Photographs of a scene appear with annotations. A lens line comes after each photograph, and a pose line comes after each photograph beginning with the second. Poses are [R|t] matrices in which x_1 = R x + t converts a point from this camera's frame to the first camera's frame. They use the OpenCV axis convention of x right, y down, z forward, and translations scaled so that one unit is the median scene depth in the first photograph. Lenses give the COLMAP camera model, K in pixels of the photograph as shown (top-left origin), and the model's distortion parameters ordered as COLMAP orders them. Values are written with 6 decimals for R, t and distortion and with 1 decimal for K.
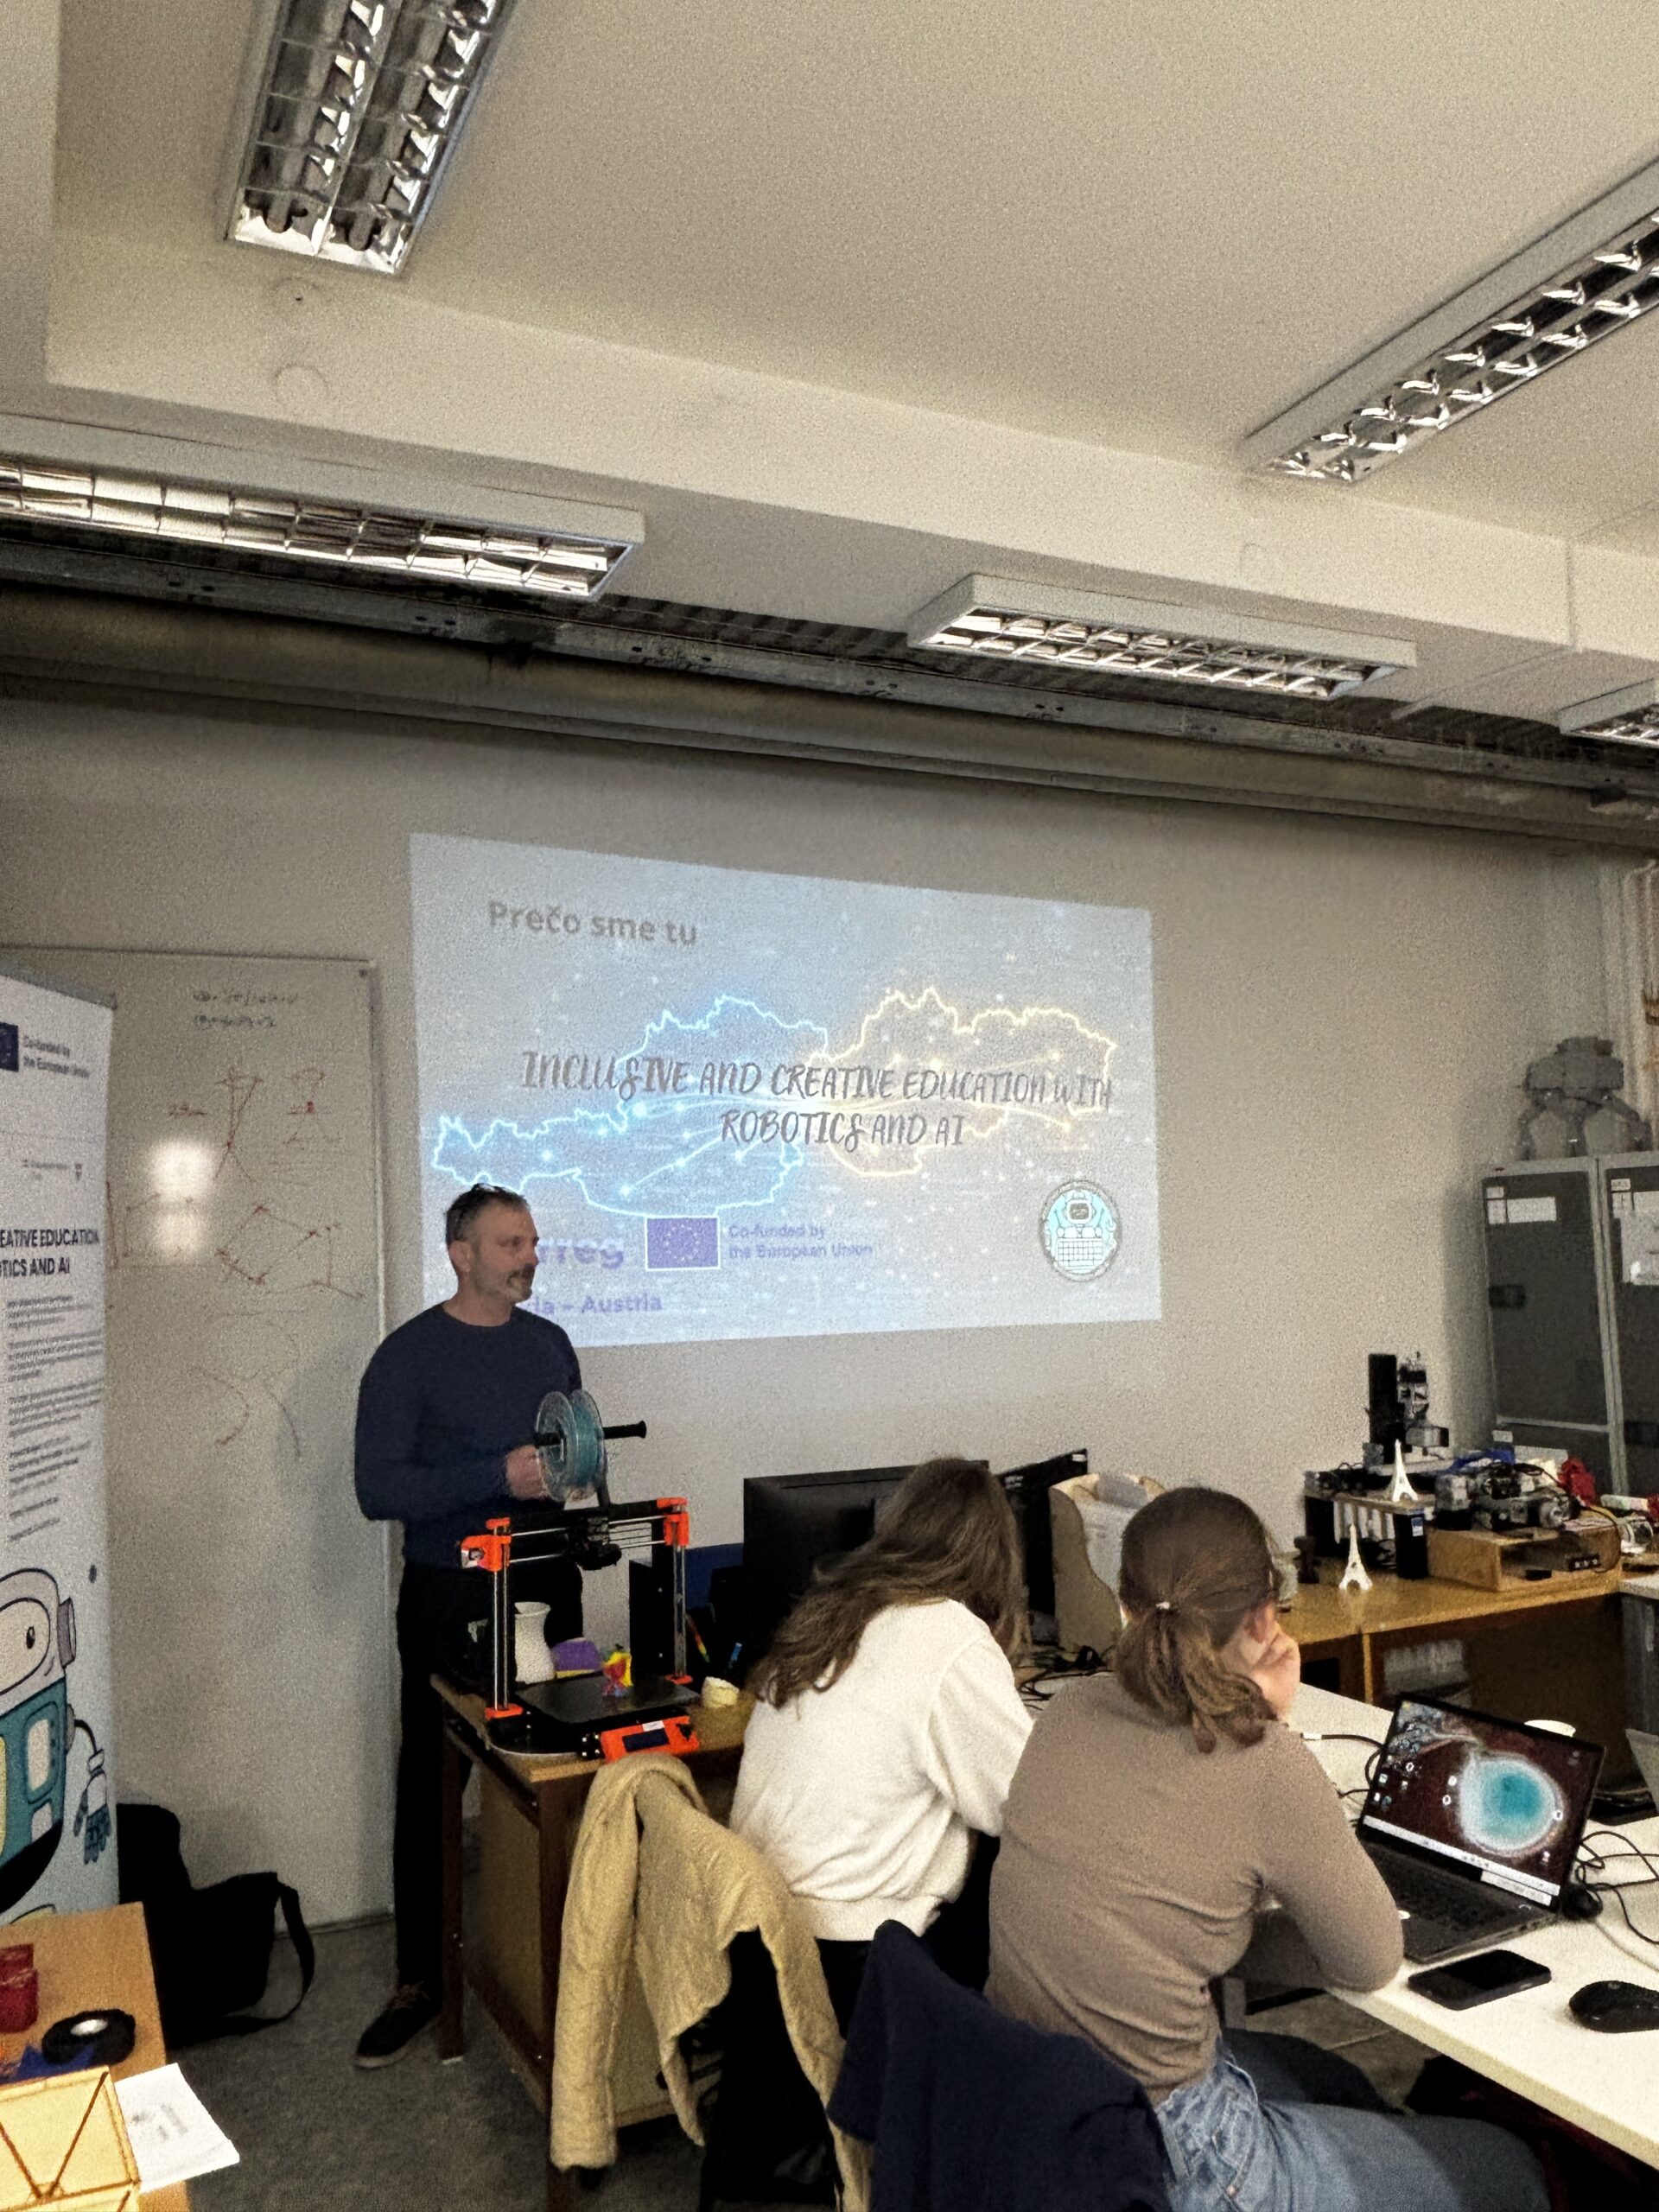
lens RADIAL K [[1668.6, 0, 834.2], [0, 1668.6, 1121.6], [0, 0, 1]] dist [0.045087, -0.064210]
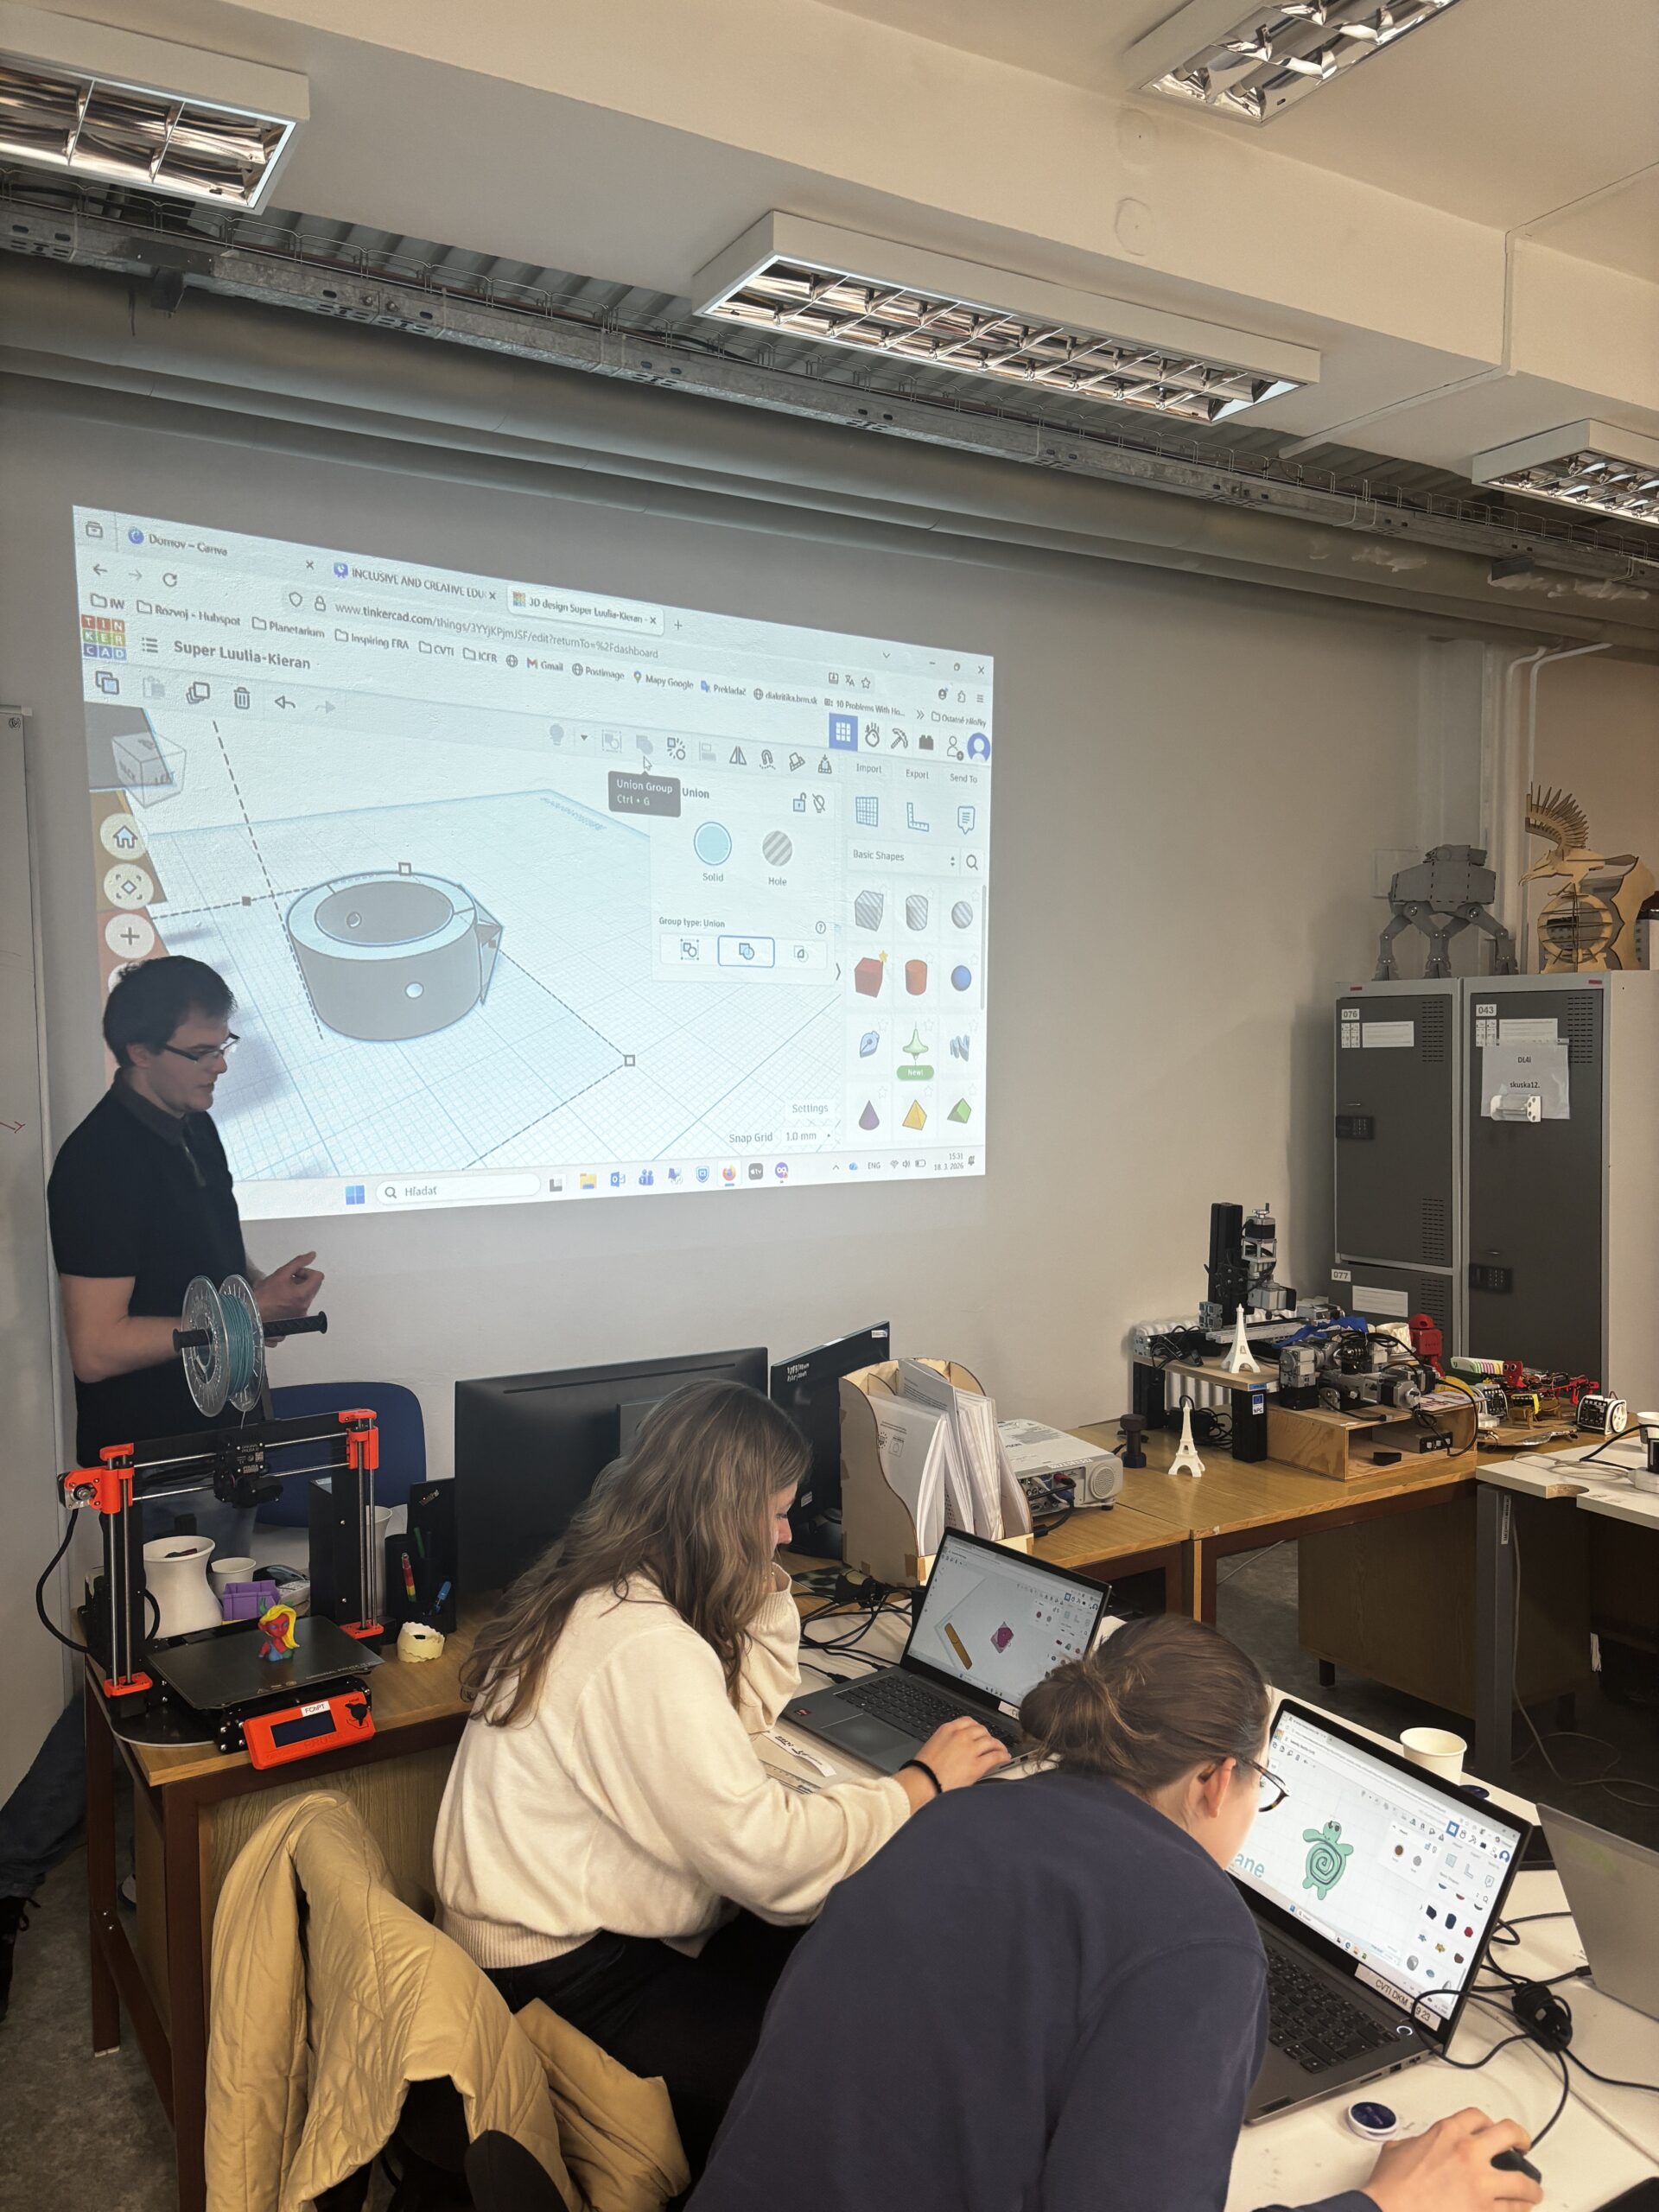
lens RADIAL K [[1668.6, 0, 815.1], [0, 1668.6, 1128.1], [0, 0, 1]] dist [0.045087, -0.064210]
pose [[0.996227, 0.013644, 0.085703, 0.037821], [-0.024739, 0.991236, 0.129768, -0.011721], [-0.083181, -0.131399, 0.987834, 0.168620]]
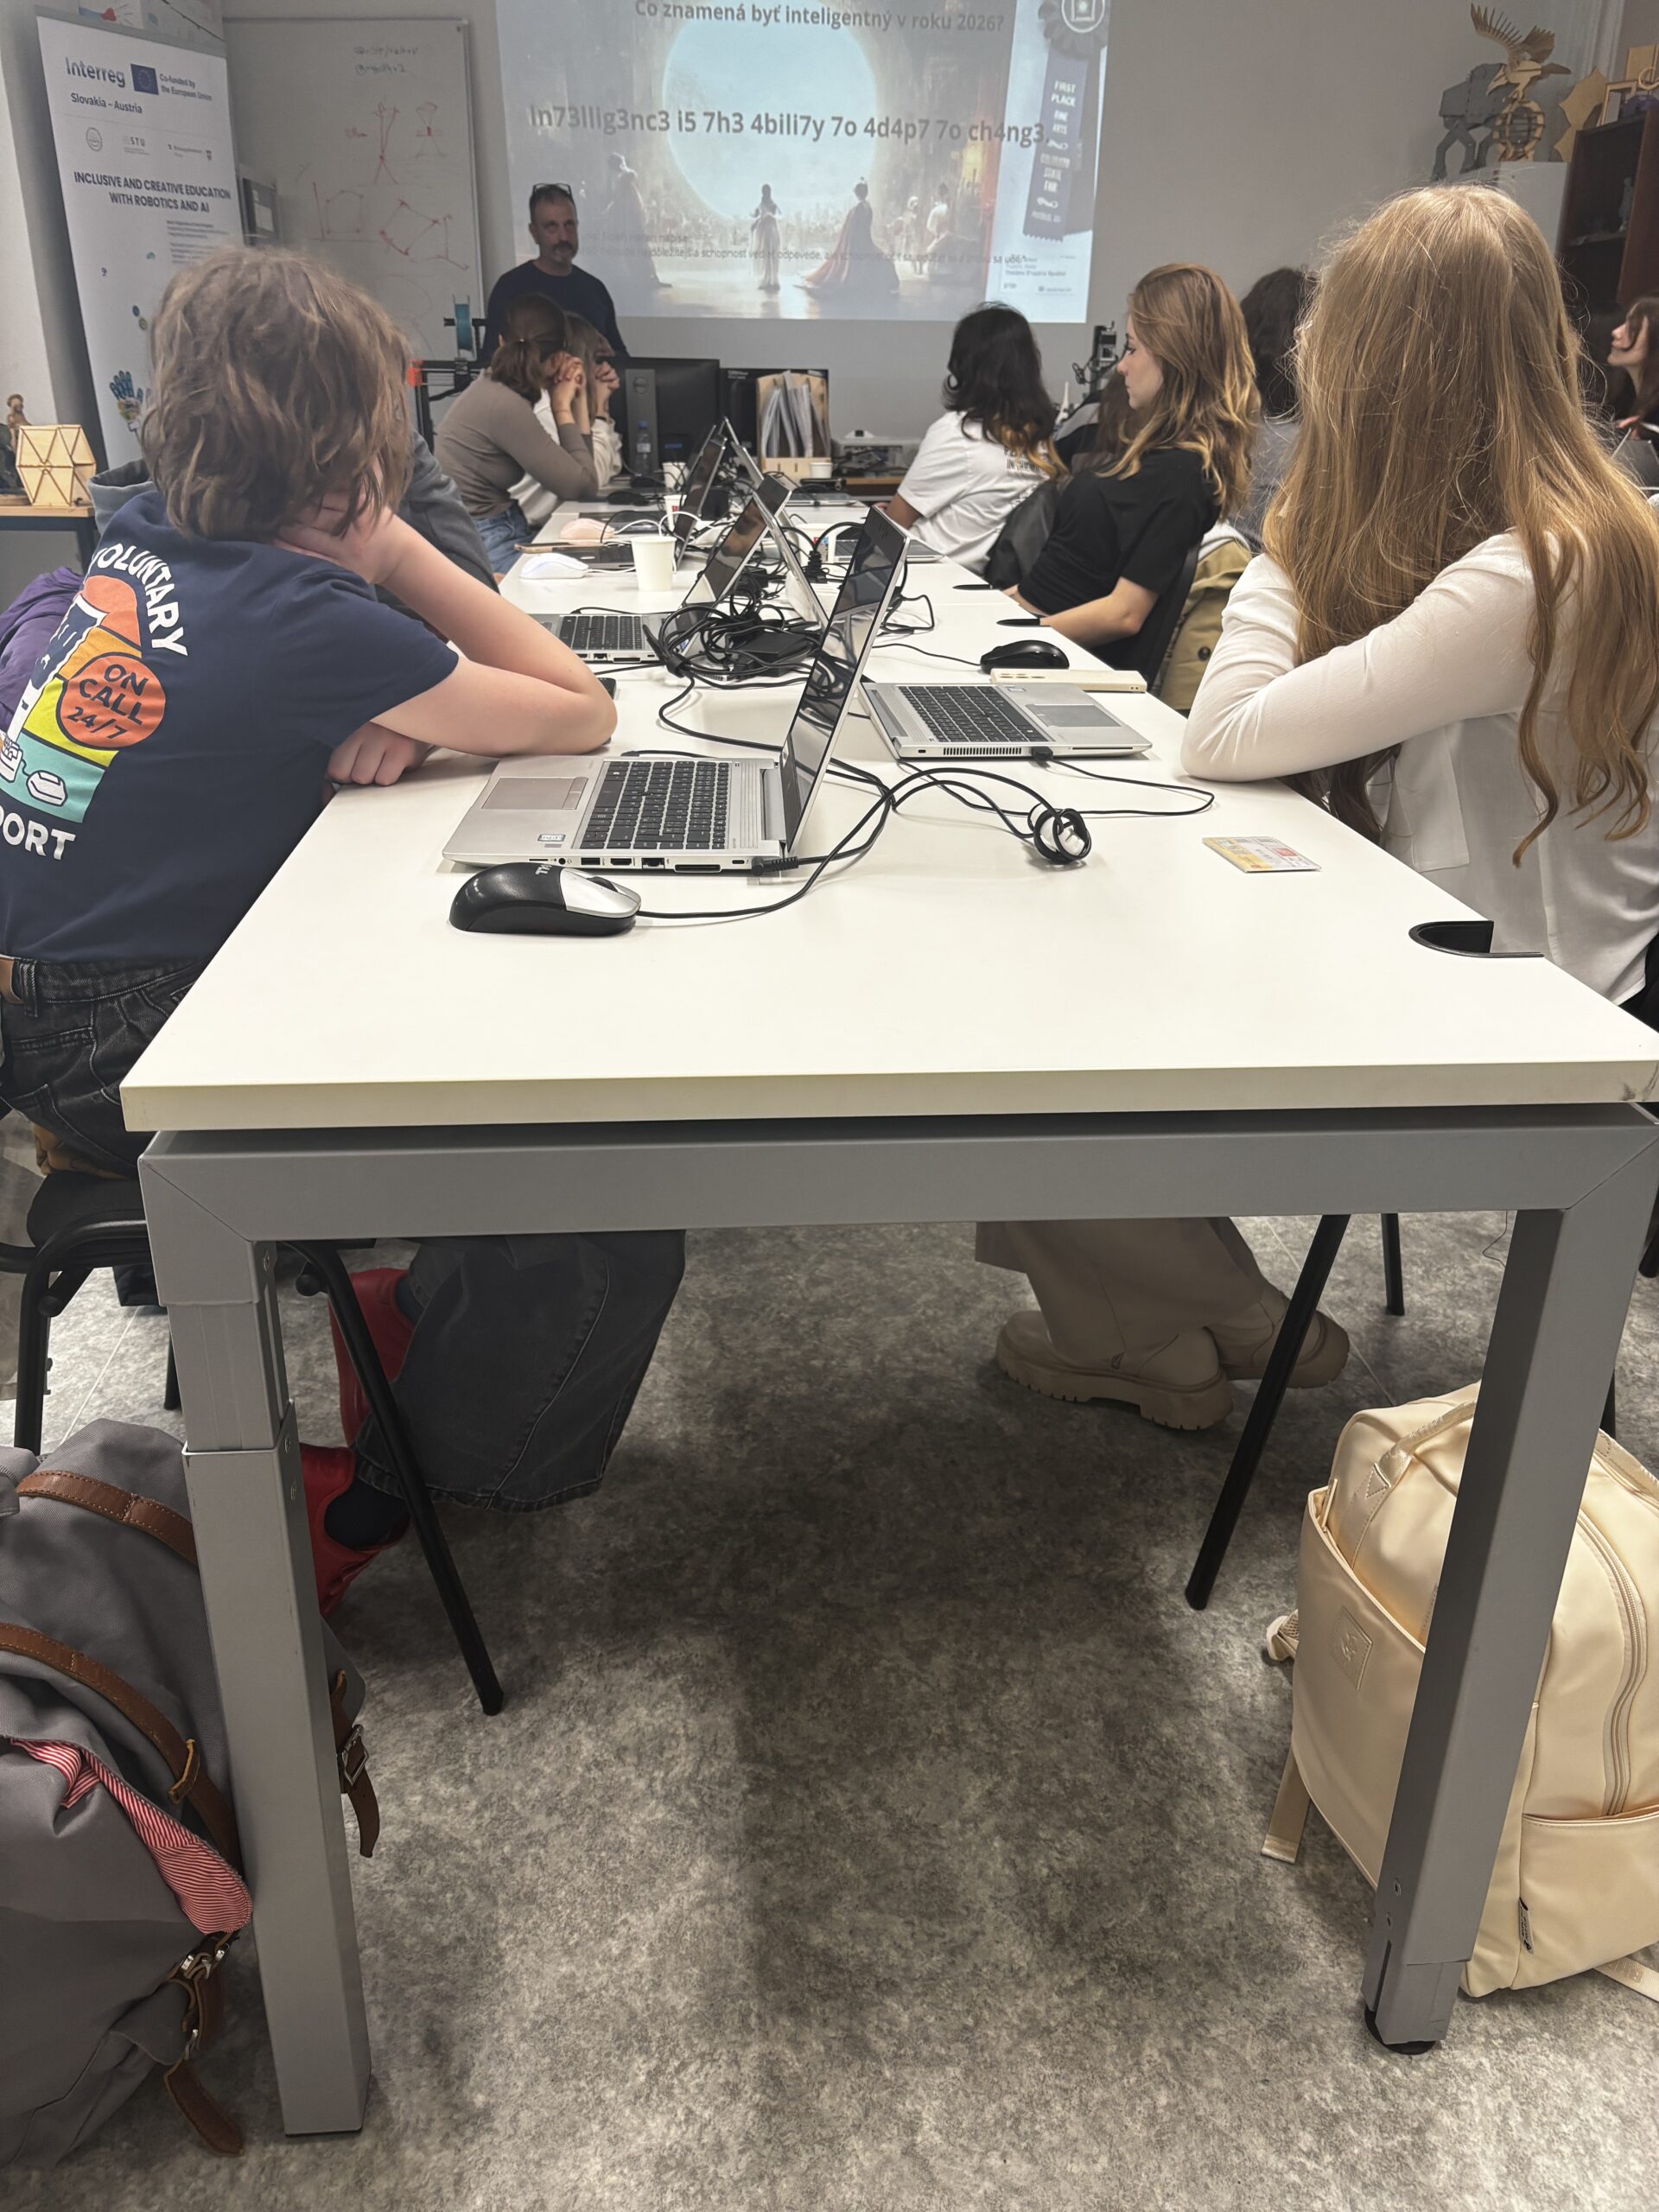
lens RADIAL K [[1668.6, 0, 824.1], [0, 1668.6, 1111.0], [0, 0, 1]] dist [0.045087, -0.064210]
pose [[0.932268, 0.172403, -0.318047, 0.745906], [-0.003935, 0.883924, 0.467614, 0.069671], [0.361747, -0.434690, 0.824732, -0.601831]]
